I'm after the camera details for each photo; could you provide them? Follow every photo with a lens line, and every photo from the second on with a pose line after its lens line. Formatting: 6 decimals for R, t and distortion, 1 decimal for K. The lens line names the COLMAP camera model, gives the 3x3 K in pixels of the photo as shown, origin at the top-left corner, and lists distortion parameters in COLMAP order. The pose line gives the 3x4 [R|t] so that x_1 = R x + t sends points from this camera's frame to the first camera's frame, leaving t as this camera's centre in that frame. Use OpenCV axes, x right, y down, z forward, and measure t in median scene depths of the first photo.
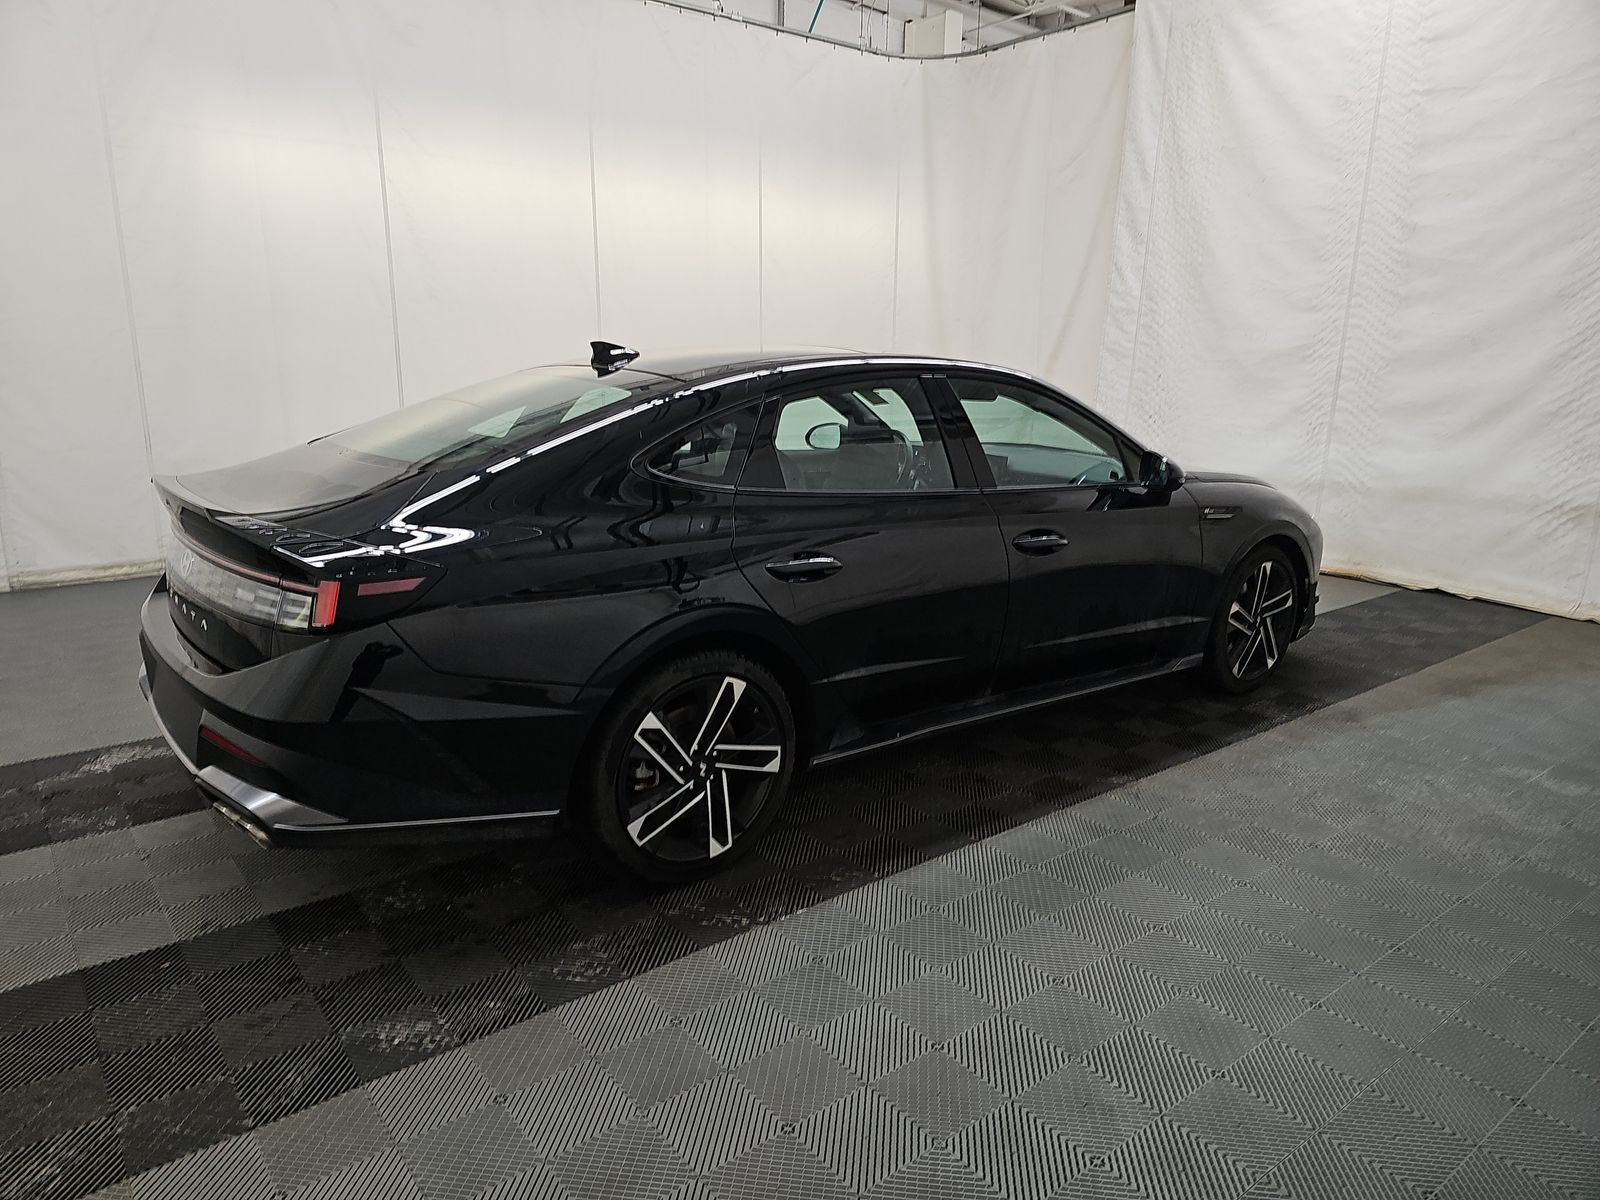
lens RADIAL K [[1061.4, 0, 756.9], [0, 1061.4, 598.3], [0, 0, 1]] dist [0.035238, -0.029708]
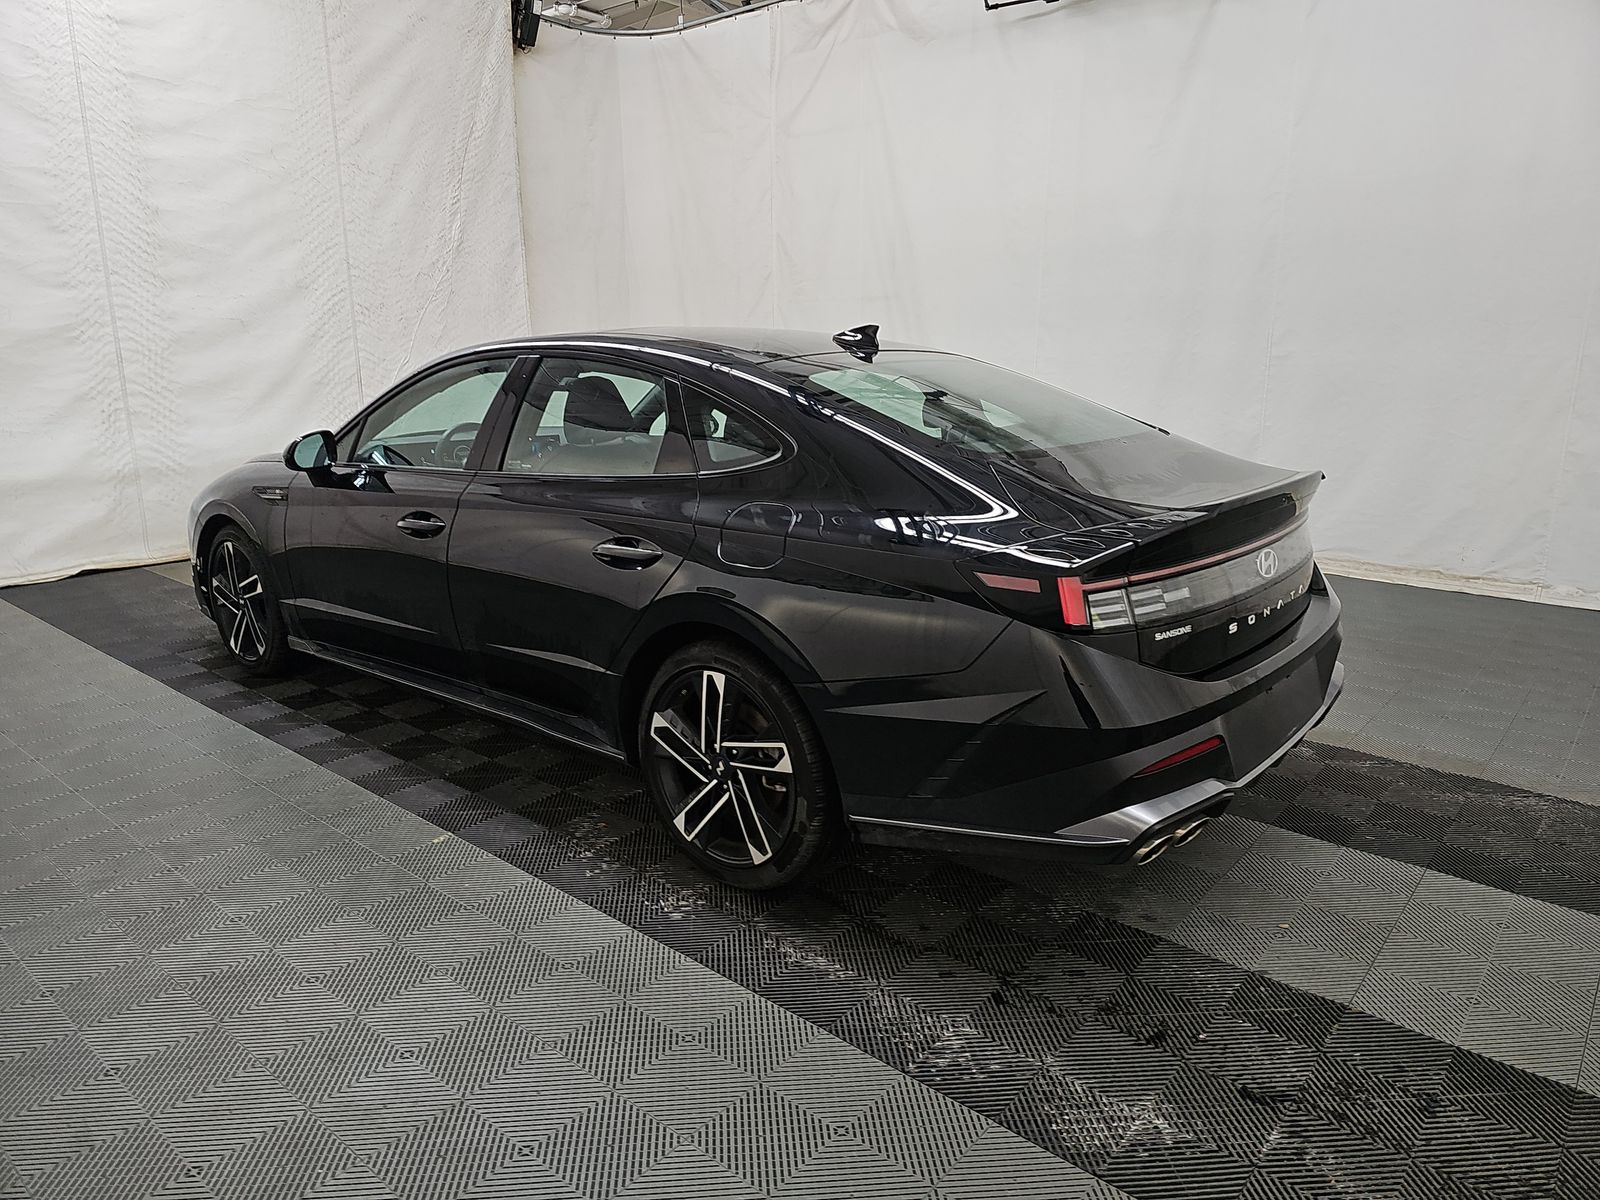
lens RADIAL K [[1061.4, 0, 791.0], [0, 1061.4, 603.4], [0, 0, 1]] dist [0.035238, -0.029708]
pose [[-0.199512, -0.243218, 0.949231, -0.539164], [0.221711, 0.932381, 0.285500, -0.146691], [-0.954484, 0.267416, -0.132097, 0.624895]]
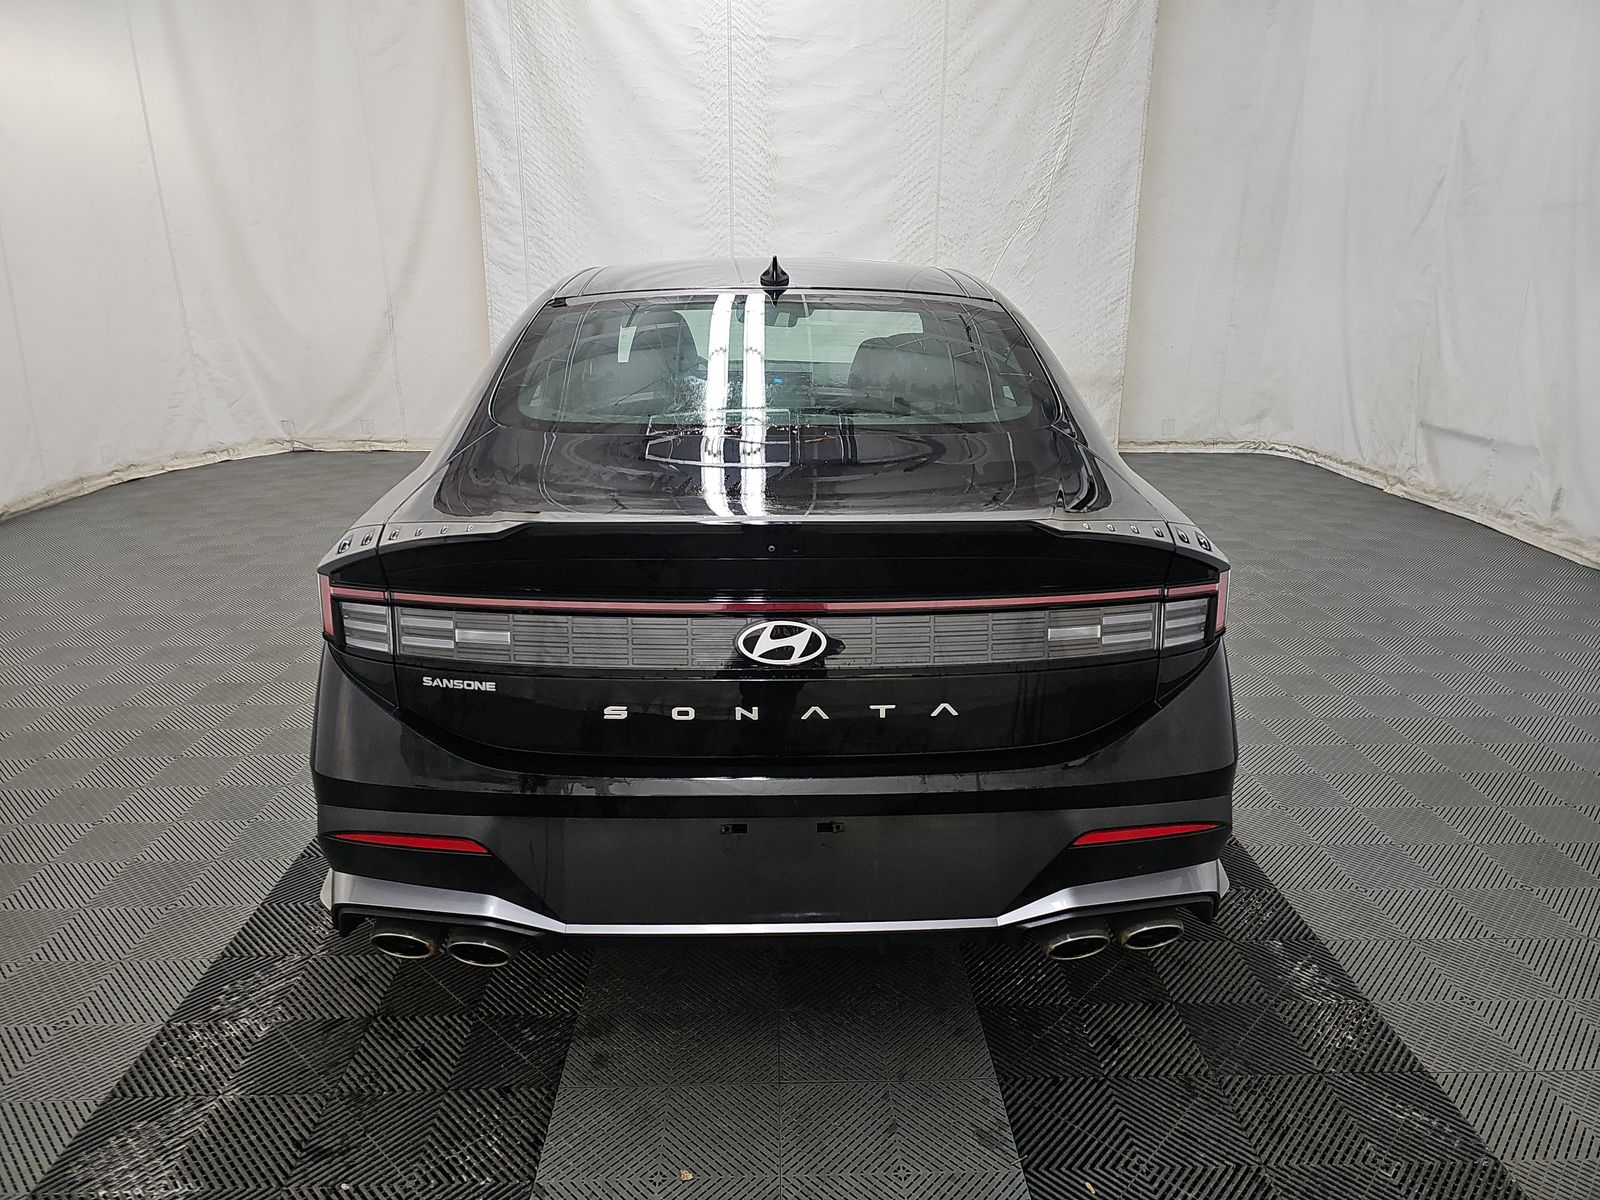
lens RADIAL K [[1061.4, 0, 806.2], [0, 1061.4, 610.5], [0, 0, 1]] dist [0.035238, -0.029708]
pose [[0.594271, -0.253053, 0.763418, -0.379821], [0.185732, 0.966734, 0.175867, -0.058582], [-0.782525, 0.037278, 0.621502, 0.241816]]
